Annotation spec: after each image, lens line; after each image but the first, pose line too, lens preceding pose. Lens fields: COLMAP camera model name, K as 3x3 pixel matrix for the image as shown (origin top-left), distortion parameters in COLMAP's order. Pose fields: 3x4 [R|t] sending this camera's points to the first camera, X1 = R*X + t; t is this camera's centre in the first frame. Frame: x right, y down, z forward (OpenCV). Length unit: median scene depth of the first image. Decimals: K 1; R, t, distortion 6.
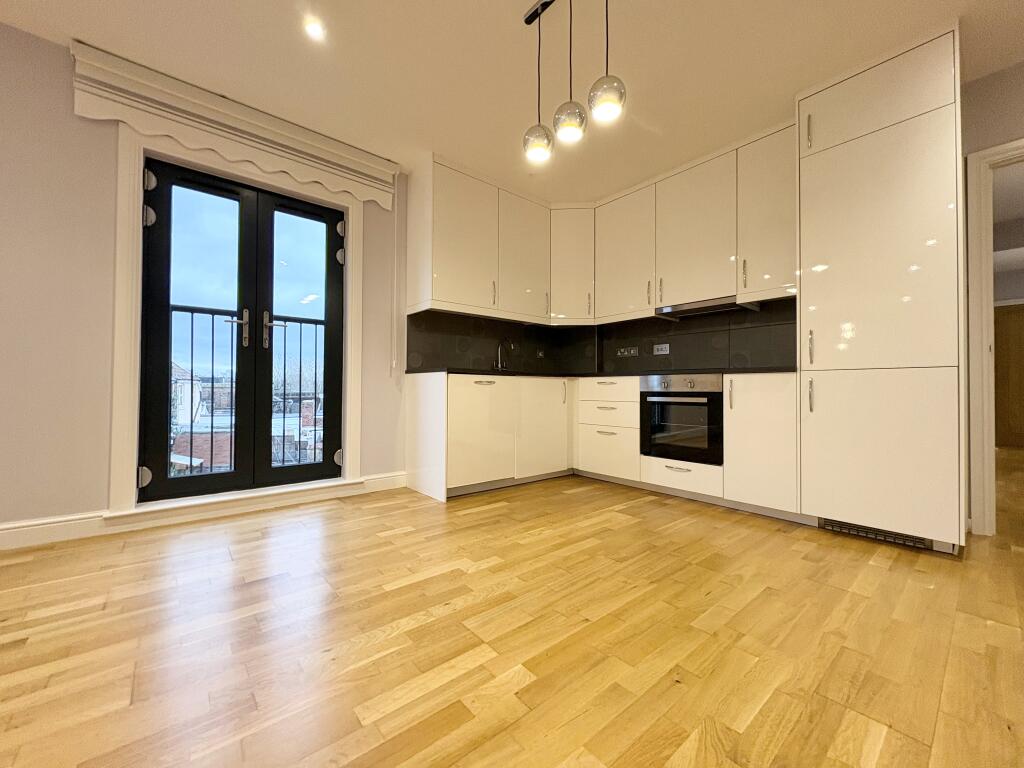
lens RADIAL K [[414.4, 0, 518.8], [0, 414.4, 379.7], [0, 0, 1]] dist [-0.002388, 0.000389]
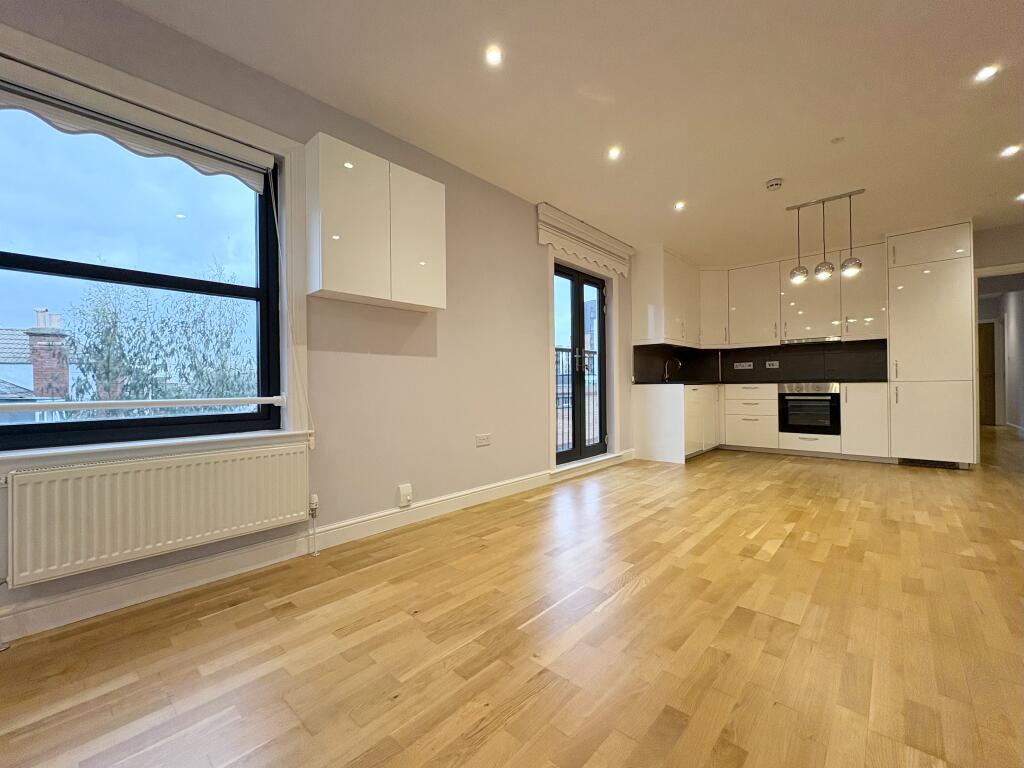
lens RADIAL K [[414.4, 0, 543.3], [0, 414.4, 383.7], [0, 0, 1]] dist [-0.002388, 0.000389]
pose [[0.990405, -0.017638, 0.137065, -0.907168], [0.015306, 0.999720, 0.018046, -0.055840], [-0.137345, -0.015775, 0.990398, -0.516756]]
